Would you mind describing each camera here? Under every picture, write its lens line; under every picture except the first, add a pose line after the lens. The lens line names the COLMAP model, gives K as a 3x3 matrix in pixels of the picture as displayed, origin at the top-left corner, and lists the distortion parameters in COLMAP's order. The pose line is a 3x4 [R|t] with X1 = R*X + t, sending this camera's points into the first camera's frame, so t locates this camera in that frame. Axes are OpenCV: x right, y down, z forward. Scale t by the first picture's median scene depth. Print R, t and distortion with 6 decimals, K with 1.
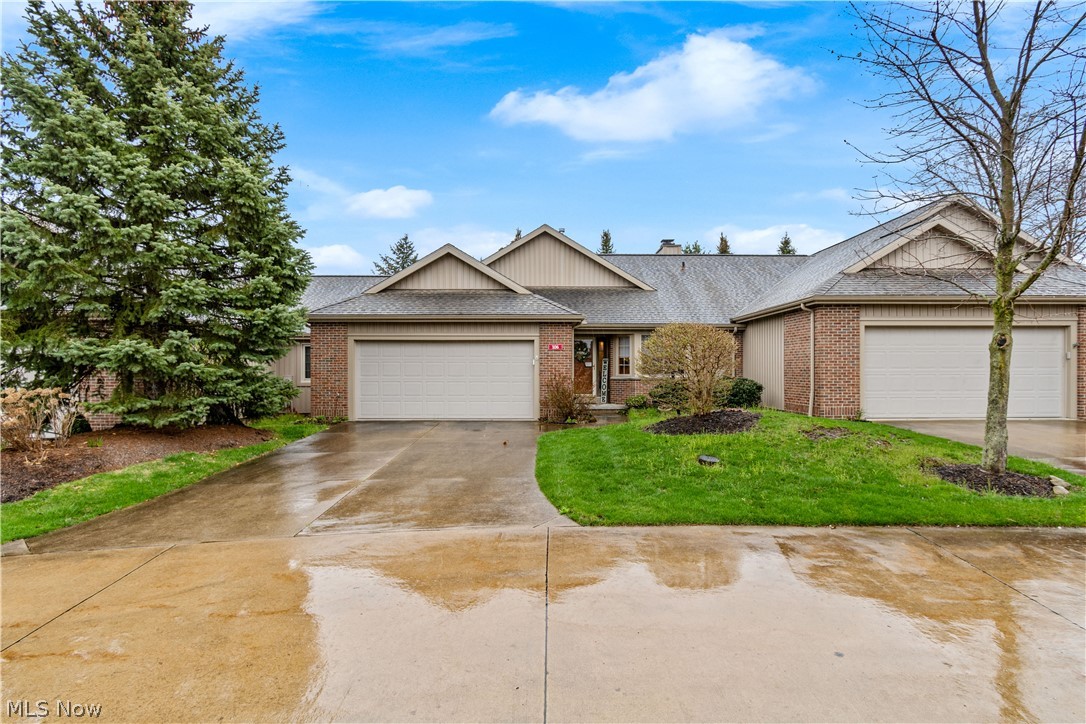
lens RADIAL K [[523.1, 0, 548.0], [0, 523.1, 356.0], [0, 0, 1]] dist [-0.000328, -0.000636]
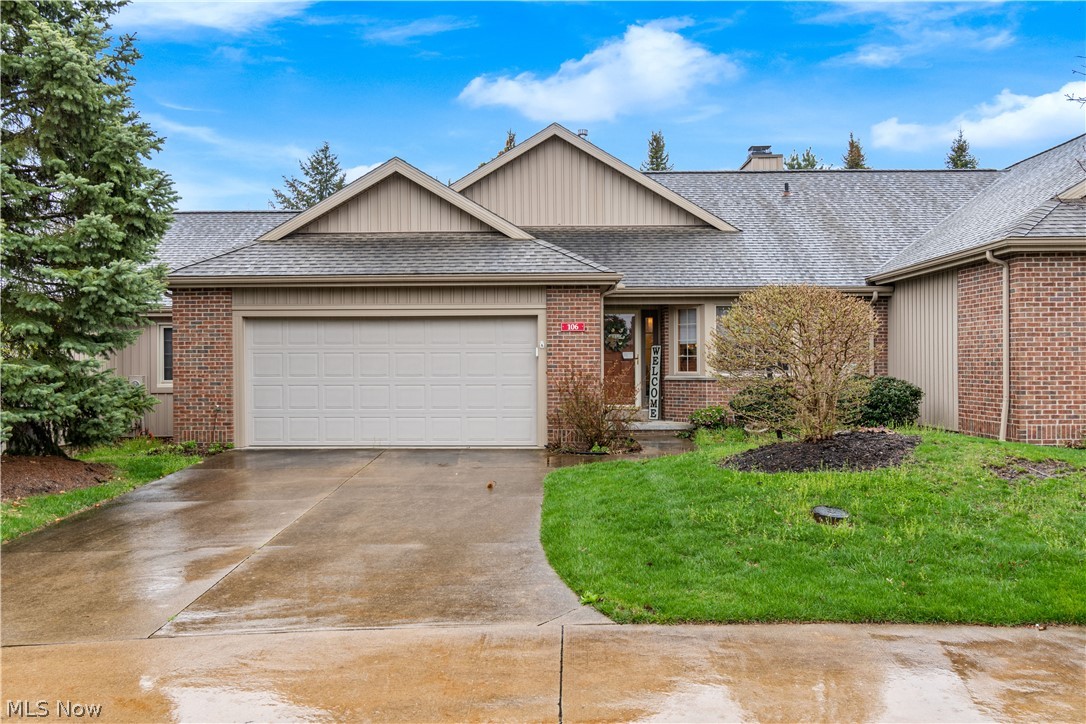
lens RADIAL K [[969.9, 0, 540.5], [0, 969.9, 358.4], [0, 0, 1]] dist [-0.001892, -0.006062]
pose [[0.999418, -0.004428, -0.033830, 0.014540], [0.004689, 0.999960, 0.007639, 0.010562], [0.033795, -0.007793, 0.999398, -0.118354]]
